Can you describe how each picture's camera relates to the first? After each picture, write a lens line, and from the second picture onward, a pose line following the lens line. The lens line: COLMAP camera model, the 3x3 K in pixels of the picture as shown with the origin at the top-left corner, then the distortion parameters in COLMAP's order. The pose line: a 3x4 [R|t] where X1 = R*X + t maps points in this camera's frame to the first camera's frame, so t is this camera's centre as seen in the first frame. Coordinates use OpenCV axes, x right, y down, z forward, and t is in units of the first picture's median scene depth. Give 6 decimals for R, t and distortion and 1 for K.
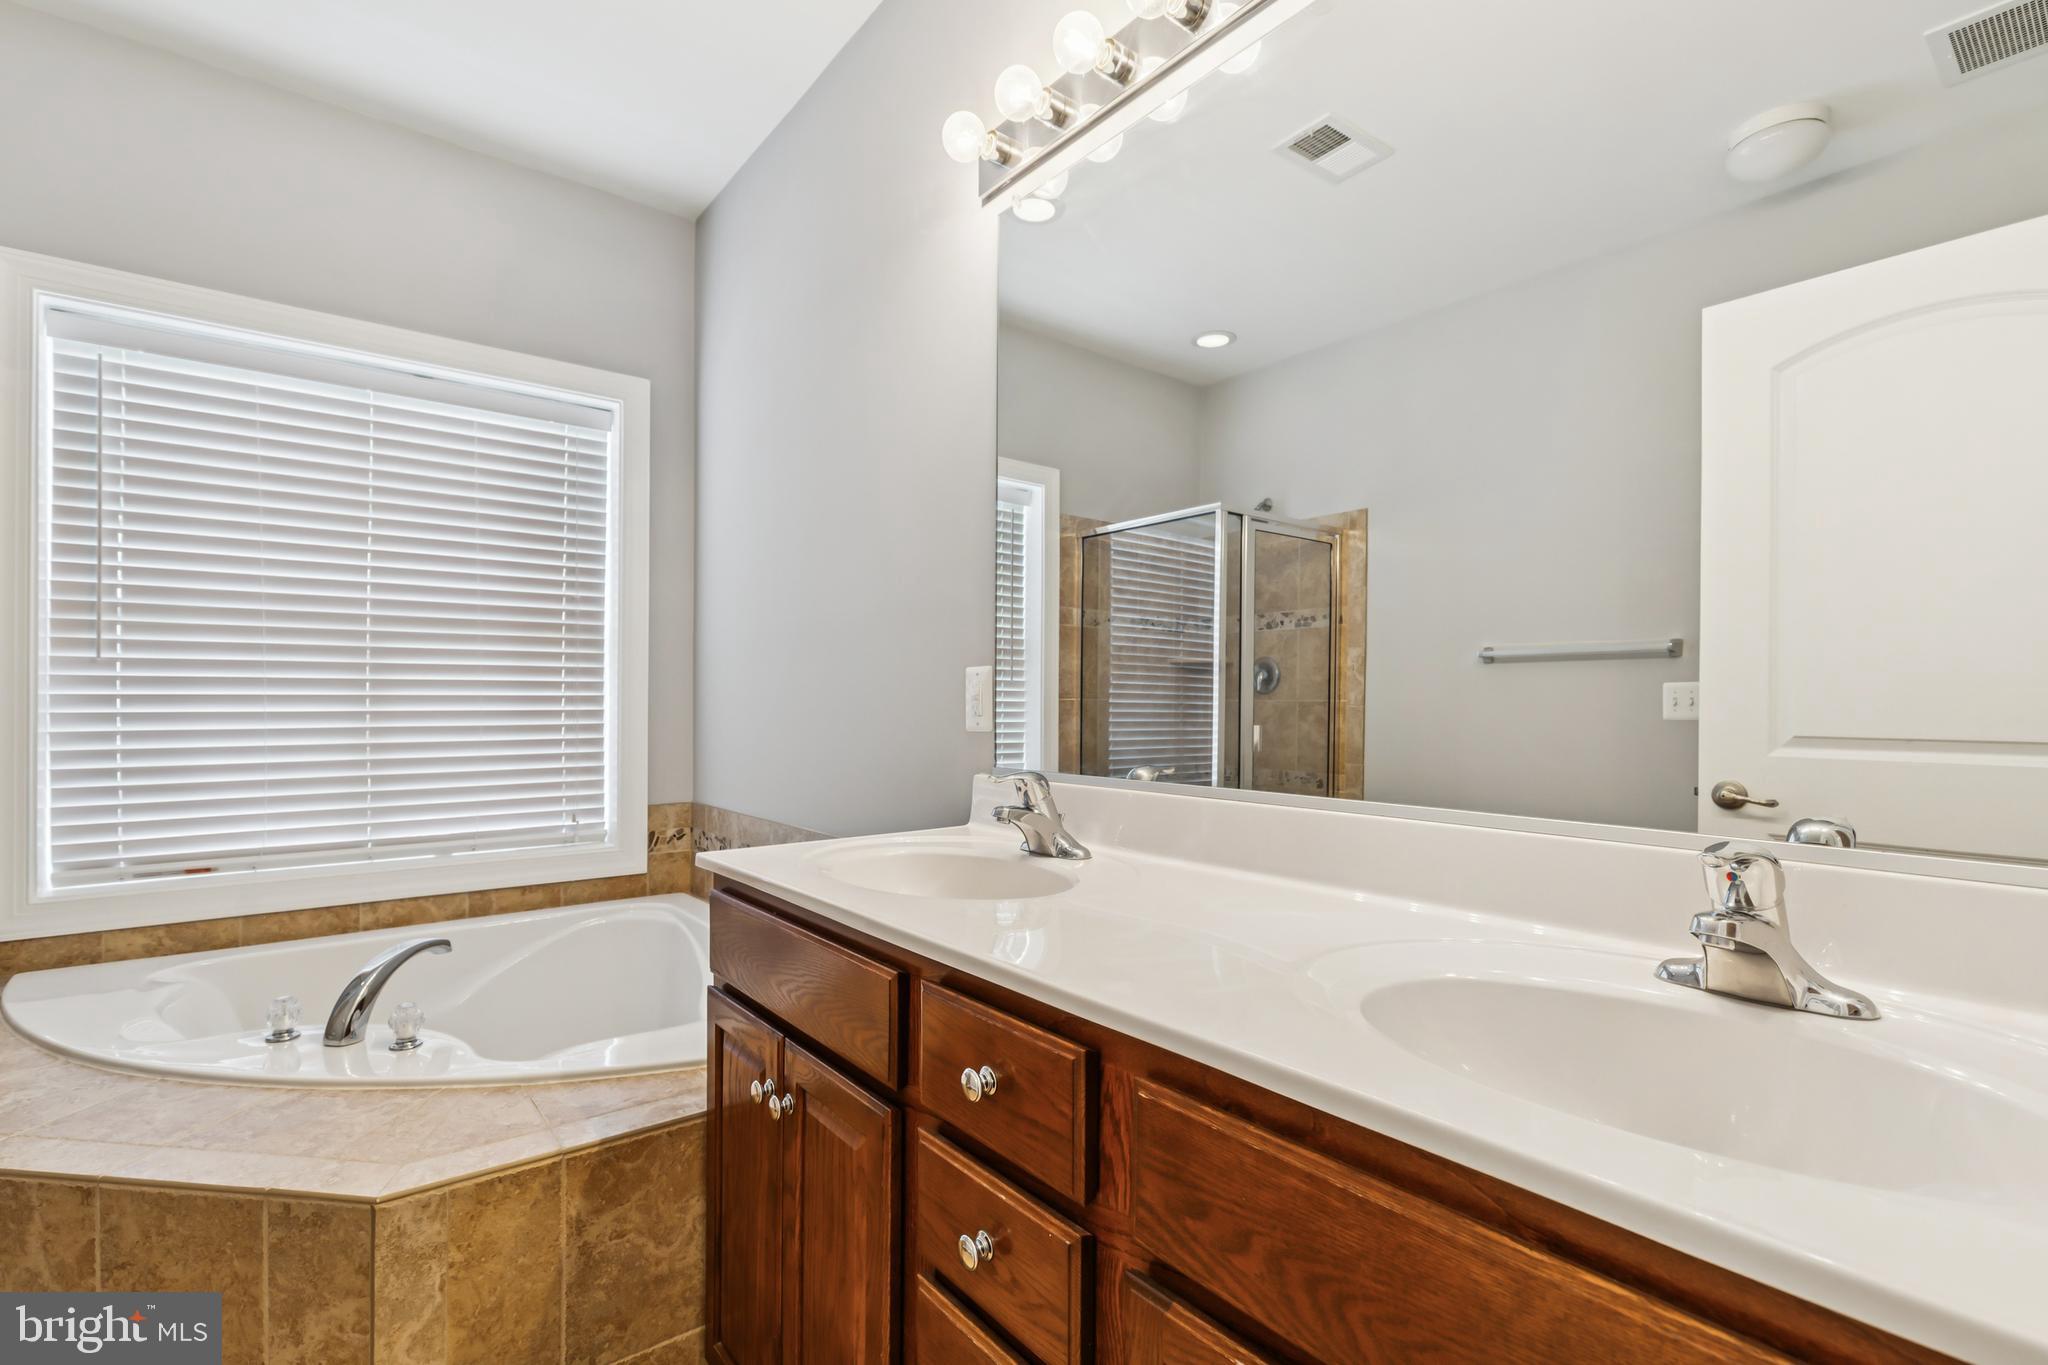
lens RADIAL K [[942.0, 0, 1008.3], [0, 942.0, 701.0], [0, 0, 1]] dist [-0.000957, 0.000622]
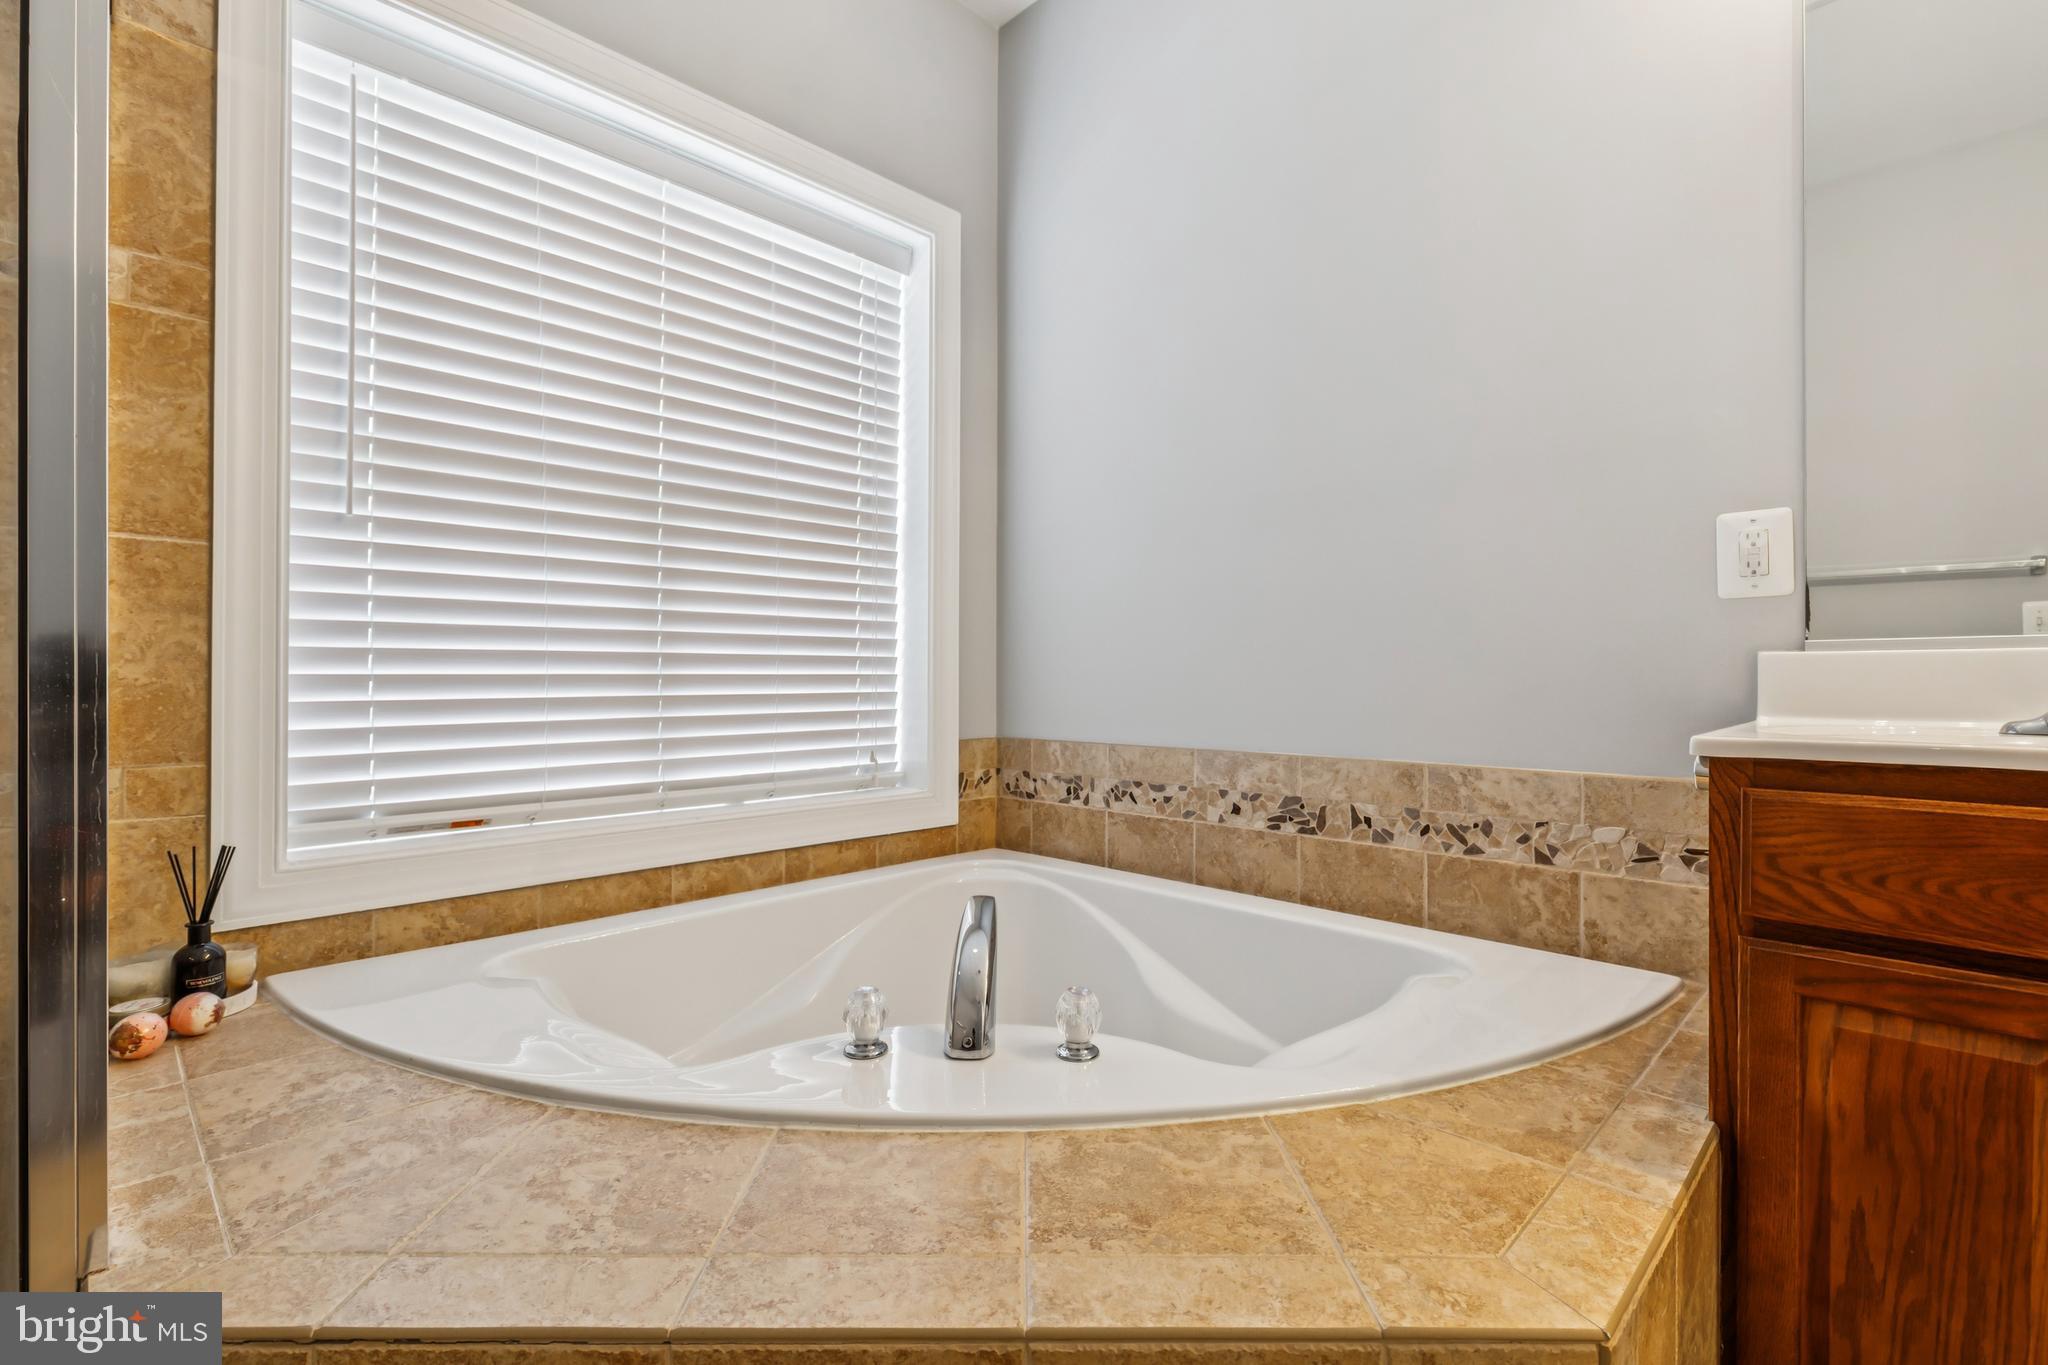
lens RADIAL K [[942.0, 0, 1034.4], [0, 942.0, 670.4], [0, 0, 1]] dist [-0.000957, 0.000622]
pose [[0.992321, -0.002980, 0.123652, -0.535966], [0.003797, 0.999972, -0.006376, 0.072581], [-0.123629, 0.006797, 0.992305, 0.247250]]
